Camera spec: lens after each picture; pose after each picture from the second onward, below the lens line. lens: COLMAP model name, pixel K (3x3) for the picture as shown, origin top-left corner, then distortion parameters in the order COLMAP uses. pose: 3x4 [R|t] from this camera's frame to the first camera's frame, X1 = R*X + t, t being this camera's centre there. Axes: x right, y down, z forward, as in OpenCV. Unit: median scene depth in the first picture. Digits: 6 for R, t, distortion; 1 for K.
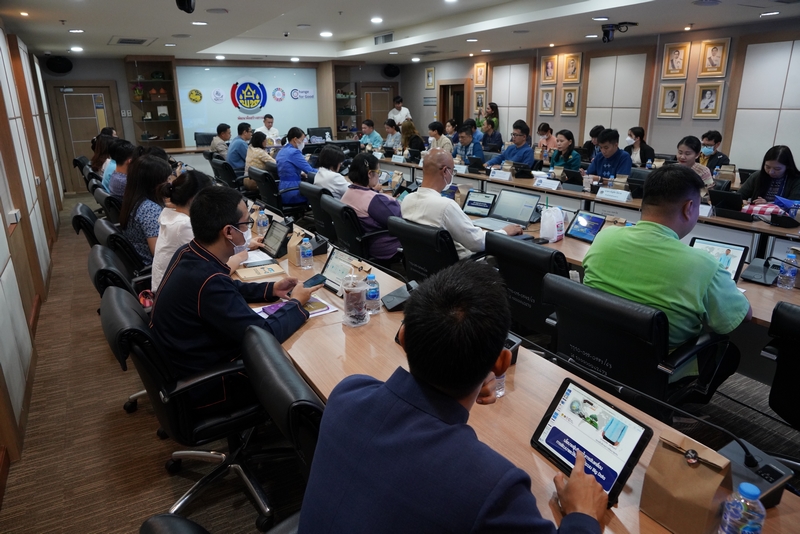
lens RADIAL K [[531.8, 0, 400.4], [0, 531.8, 260.9], [0, 0, 1]] dist [-0.036776, 0.016846]
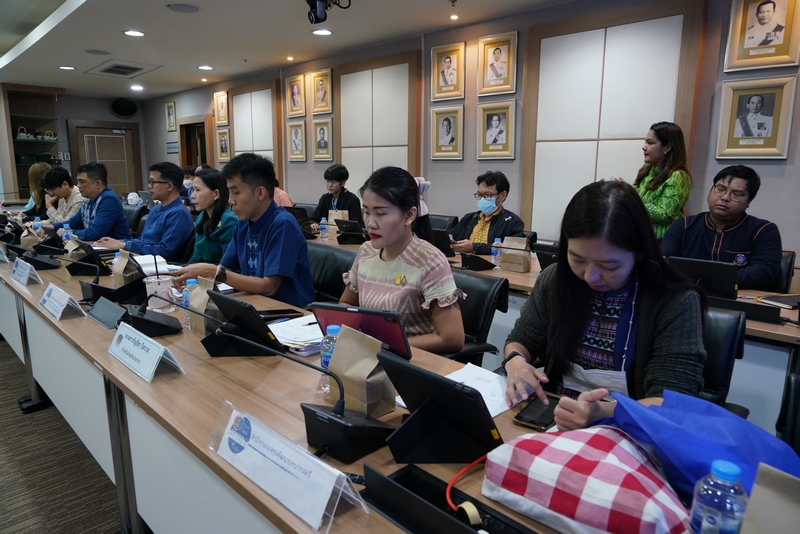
lens RADIAL K [[531.8, 0, 399.5], [0, 531.8, 264.6], [0, 0, 1]] dist [-0.036776, 0.016846]
pose [[0.967718, -0.034124, 0.249716, 0.297280], [0.060636, 0.993212, -0.099260, -0.084906], [-0.244634, 0.111198, 0.963218, 0.414611]]
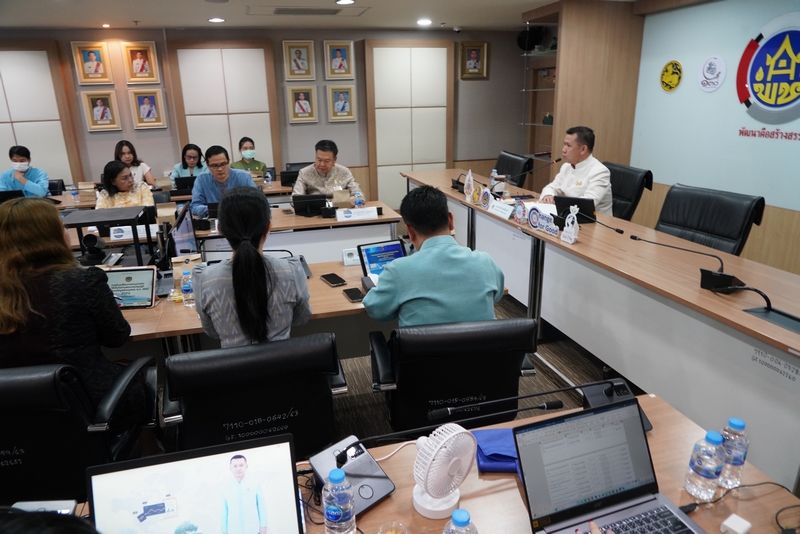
lens RADIAL K [[531.8, 0, 406.1], [0, 531.8, 270.6], [0, 0, 1]] dist [-0.036776, 0.016846]
pose [[0.244688, -0.295395, 0.923509, -0.393067], [0.301966, 0.928311, 0.216923, -0.182950], [-0.921382, 0.225790, 0.316346, 0.619713]]
